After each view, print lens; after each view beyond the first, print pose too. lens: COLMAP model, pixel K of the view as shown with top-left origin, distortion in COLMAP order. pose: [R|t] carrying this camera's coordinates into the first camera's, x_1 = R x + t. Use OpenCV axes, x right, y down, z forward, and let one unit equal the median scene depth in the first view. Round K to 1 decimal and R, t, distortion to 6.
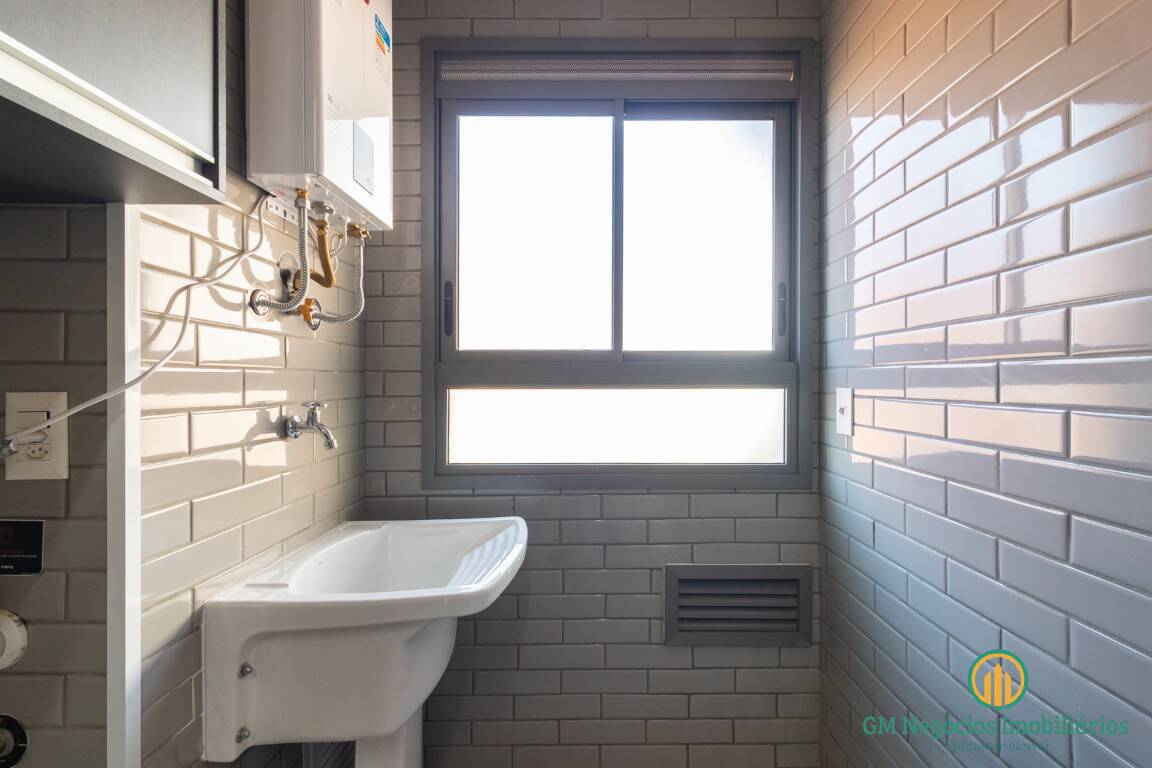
lens RADIAL K [[537.0, 0, 593.3], [0, 537.0, 378.9], [0, 0, 1]] dist [0.004401, 0.001350]
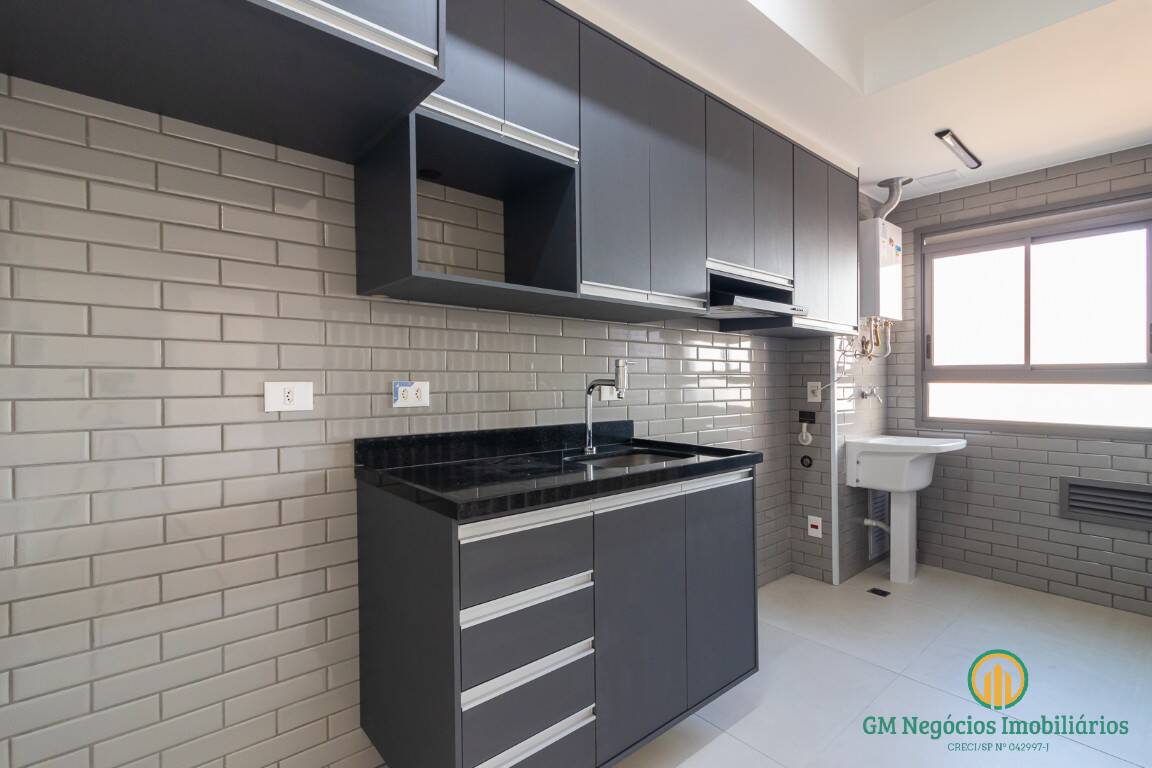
lens RADIAL K [[537.0, 0, 573.9], [0, 537.0, 374.3], [0, 0, 1]] dist [0.004401, 0.001350]
pose [[0.640467, -0.004955, -0.767969, 0.504626], [0.001774, 0.999986, -0.004973, -0.008569], [0.767983, 0.001823, 0.640467, -1.565652]]
